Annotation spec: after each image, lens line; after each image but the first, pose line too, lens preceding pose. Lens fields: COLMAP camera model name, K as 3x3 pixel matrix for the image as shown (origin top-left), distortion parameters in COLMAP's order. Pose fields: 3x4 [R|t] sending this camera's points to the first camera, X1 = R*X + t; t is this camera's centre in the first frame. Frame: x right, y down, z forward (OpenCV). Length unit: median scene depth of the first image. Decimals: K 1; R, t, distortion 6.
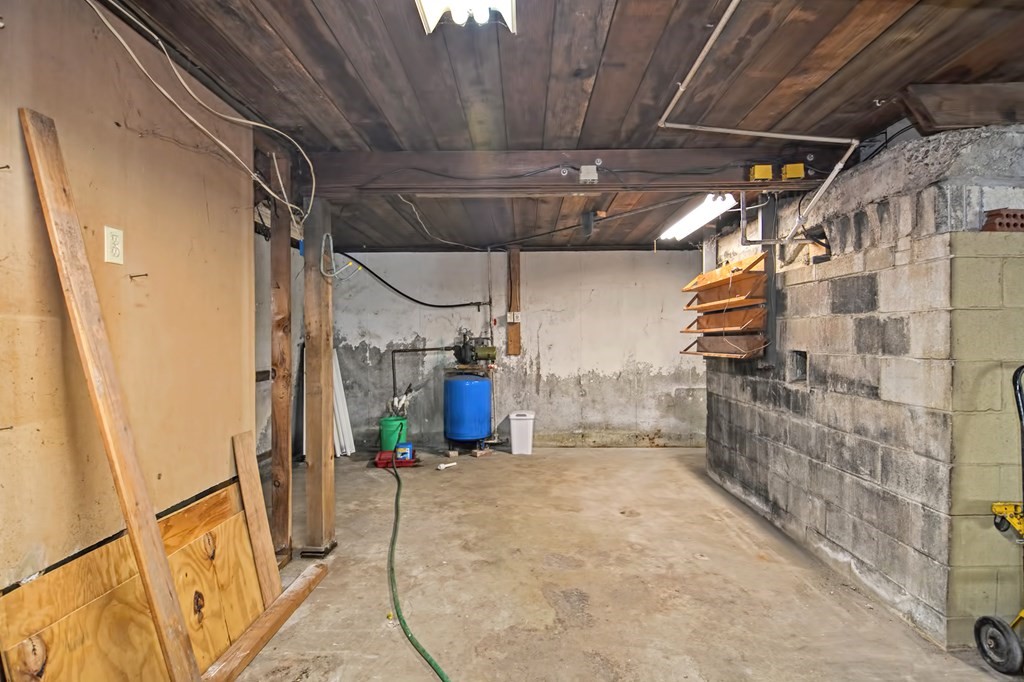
lens RADIAL K [[500.5, 0, 508.4], [0, 500.5, 344.3], [0, 0, 1]] dist [-0.015659, -0.006429]
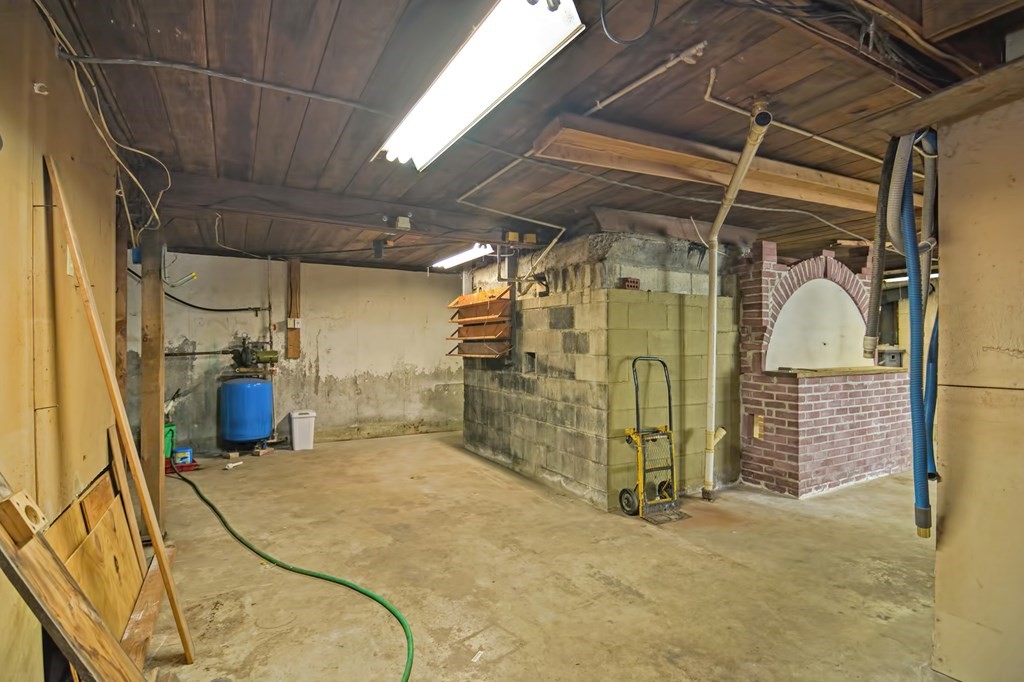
lens RADIAL K [[500.5, 0, 509.0], [0, 500.5, 344.1], [0, 0, 1]] dist [-0.015659, -0.006429]
pose [[0.860735, 0.008011, 0.508990, -0.269206], [-0.001178, 0.999905, -0.013745, 0.009277], [-0.509051, 0.011231, 0.860663, -0.307481]]
